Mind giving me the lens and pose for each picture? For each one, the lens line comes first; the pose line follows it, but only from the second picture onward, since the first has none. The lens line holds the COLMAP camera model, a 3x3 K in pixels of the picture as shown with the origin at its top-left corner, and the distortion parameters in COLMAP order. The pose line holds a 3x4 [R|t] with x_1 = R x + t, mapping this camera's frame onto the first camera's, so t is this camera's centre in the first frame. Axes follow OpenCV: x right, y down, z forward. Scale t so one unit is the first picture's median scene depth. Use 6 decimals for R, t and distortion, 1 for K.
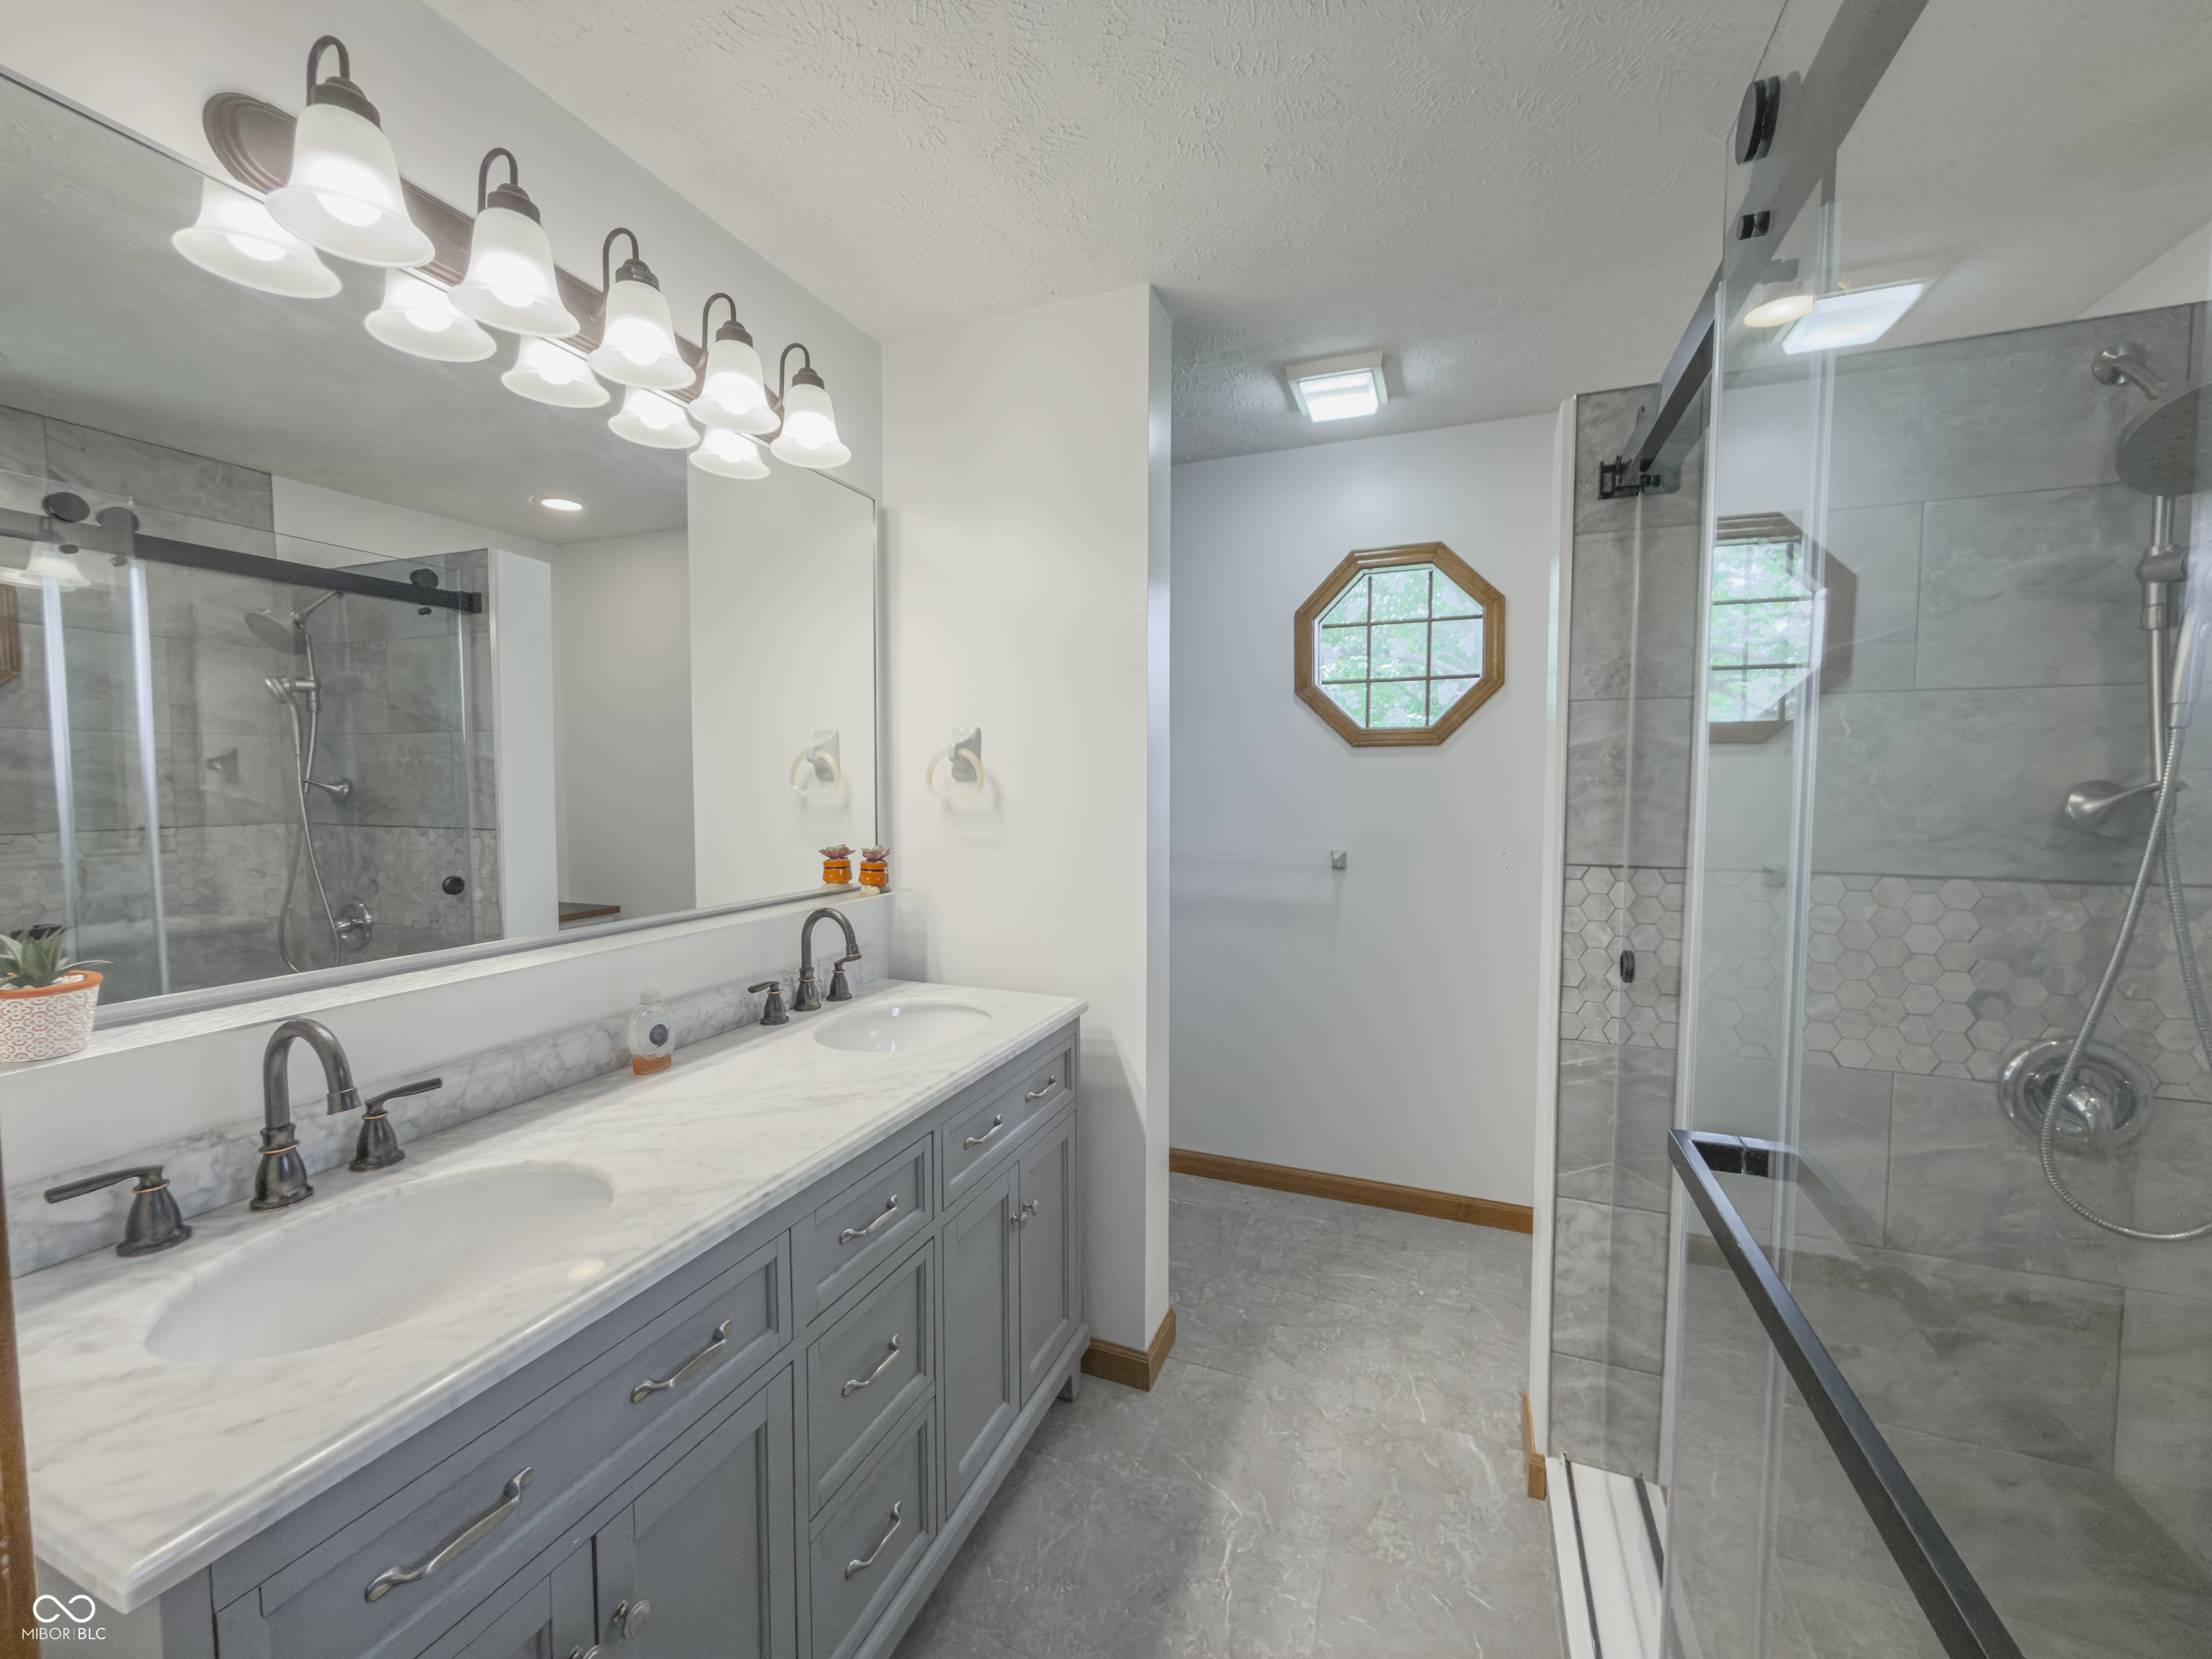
lens RADIAL K [[880.6, 0, 1104.8], [0, 880.6, 825.5], [0, 0, 1]] dist [0.000042, 0.000020]
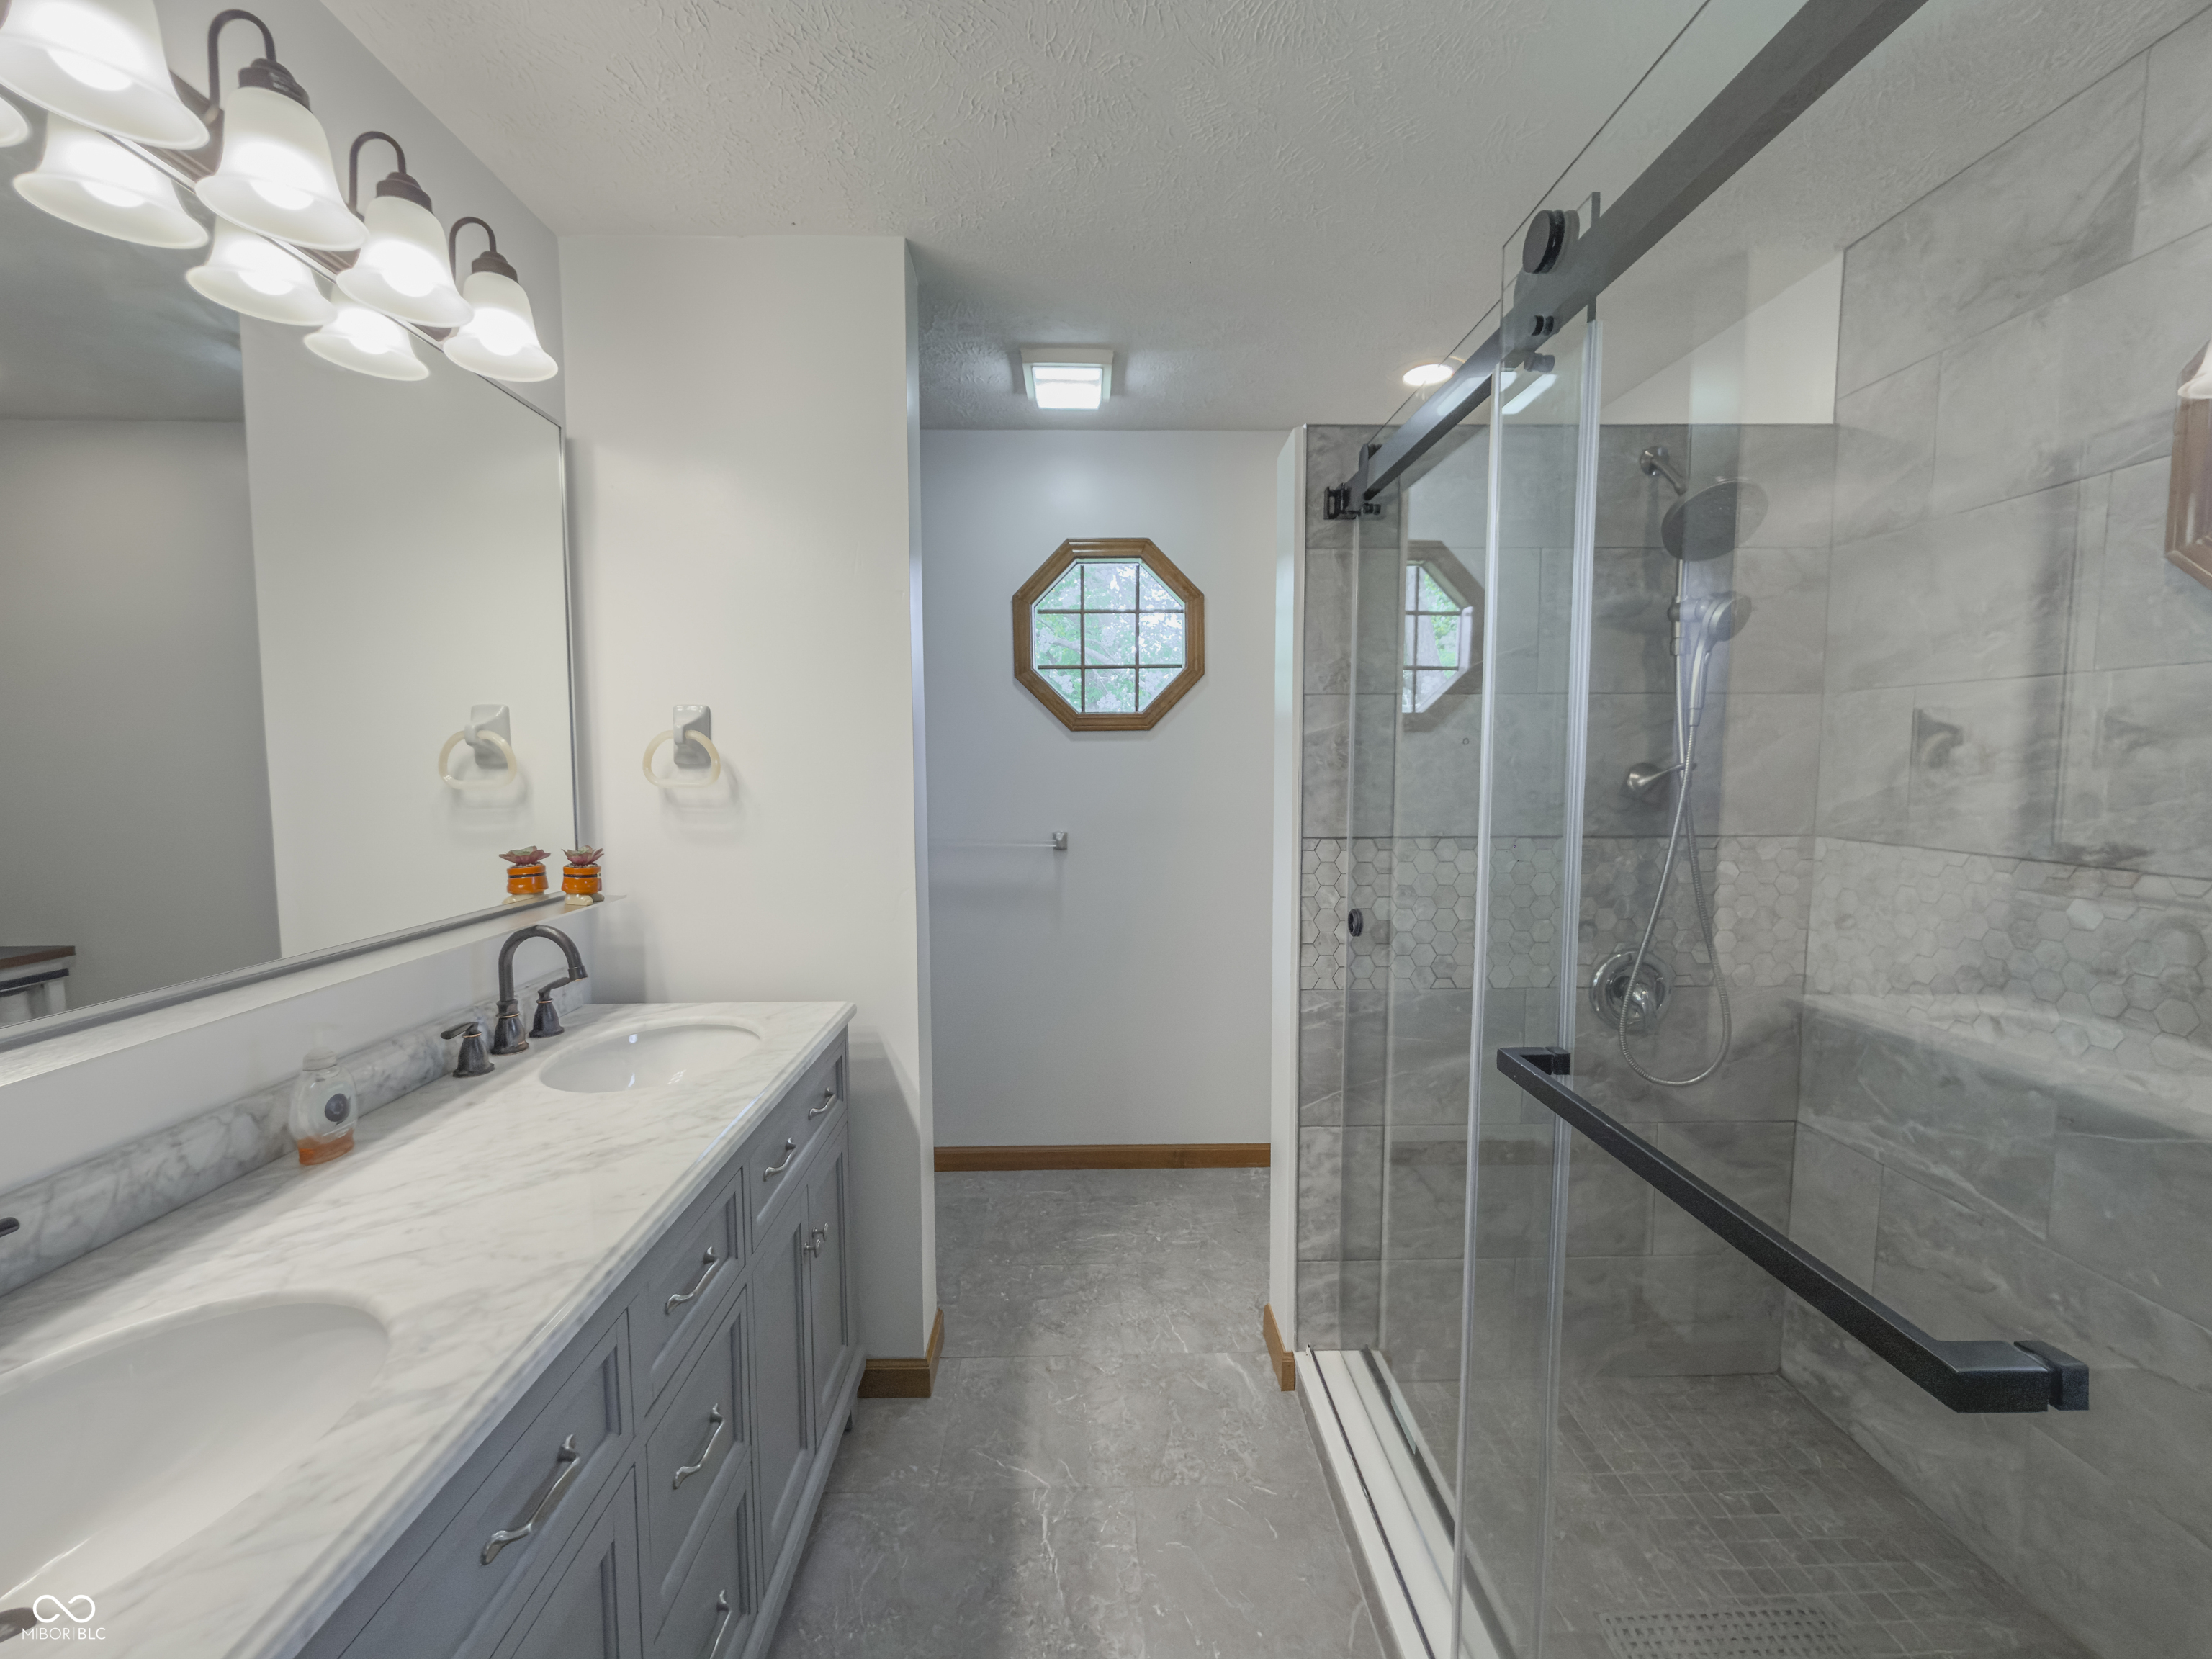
lens RADIAL K [[900.4, 0, 1108.1], [0, 900.4, 826.3], [0, 0, 1]] dist [-0.001099, 0.000253]
pose [[0.918649, -0.033161, 0.393681, -0.169639], [0.024934, 0.999351, 0.025995, -0.007389], [-0.394287, -0.014064, 0.918880, 0.025883]]
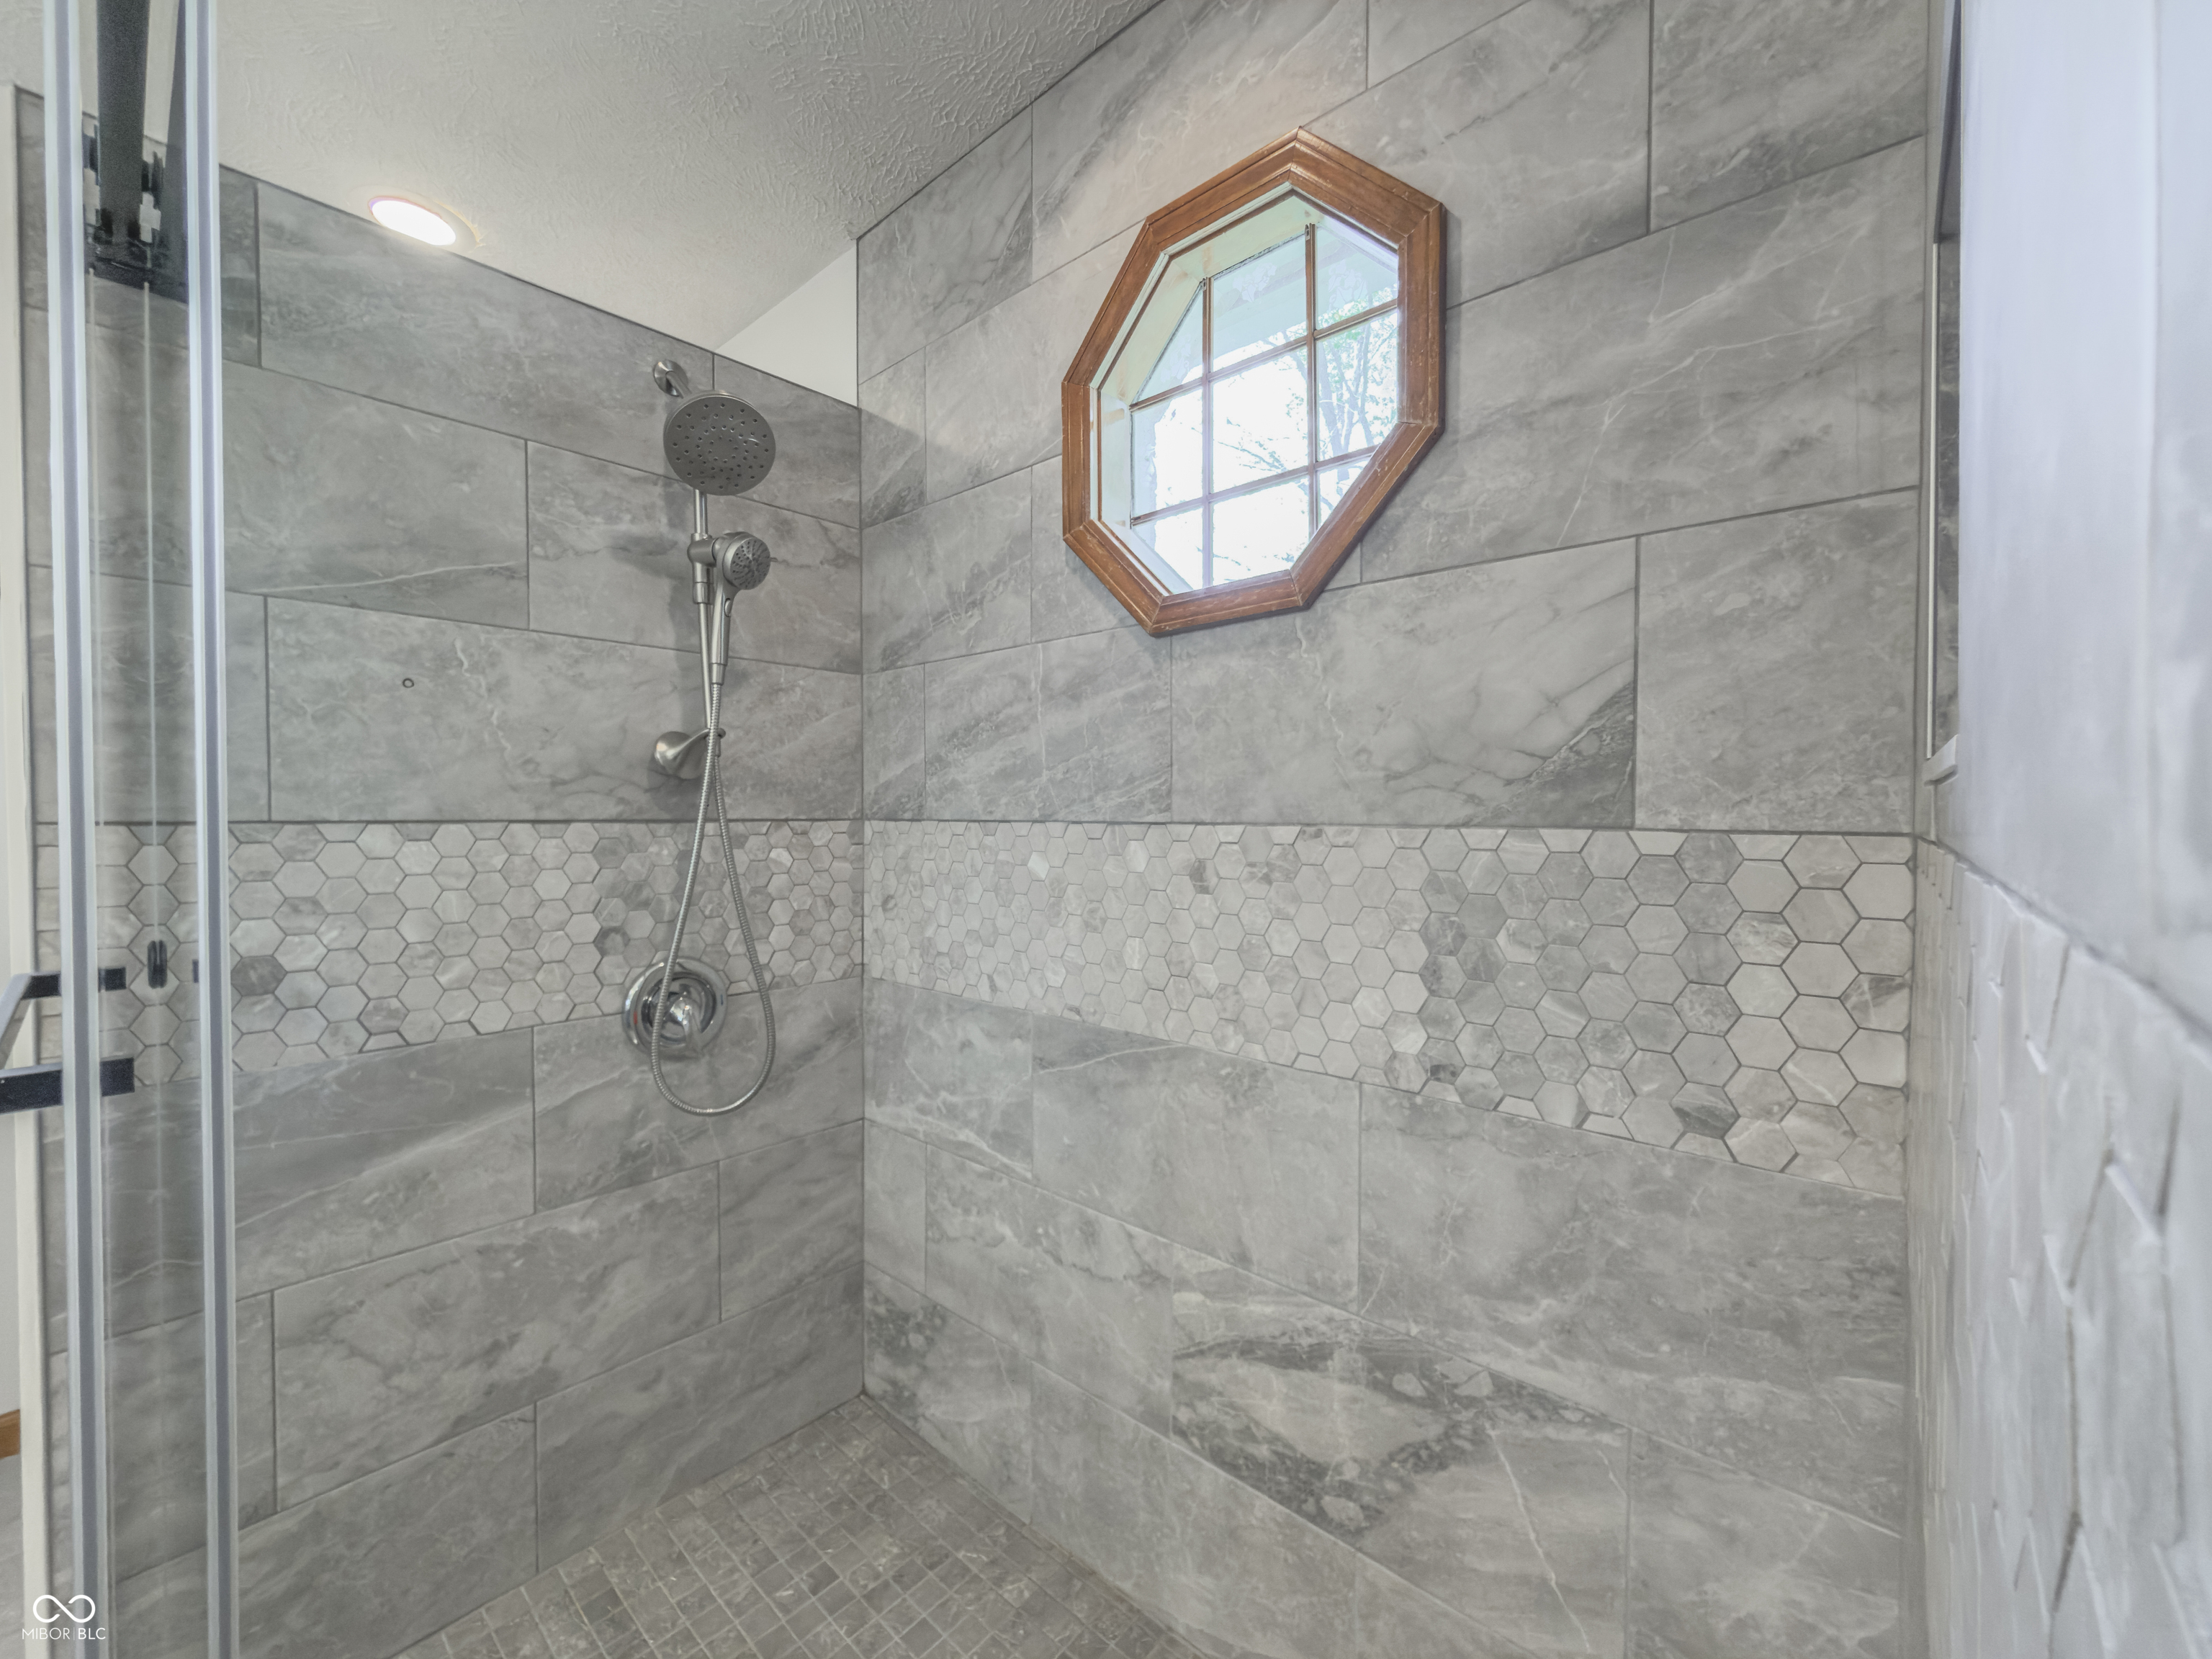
lens RADIAL K [[880.6, 0, 1104.8], [0, 880.6, 825.5], [0, 0, 1]] dist [0.000042, 0.000020]
pose [[0.345289, -0.012396, 0.938414, 0.190577], [0.052173, 0.998620, -0.006006, 0.089725], [-0.937045, 0.051034, 0.345459, 0.063201]]
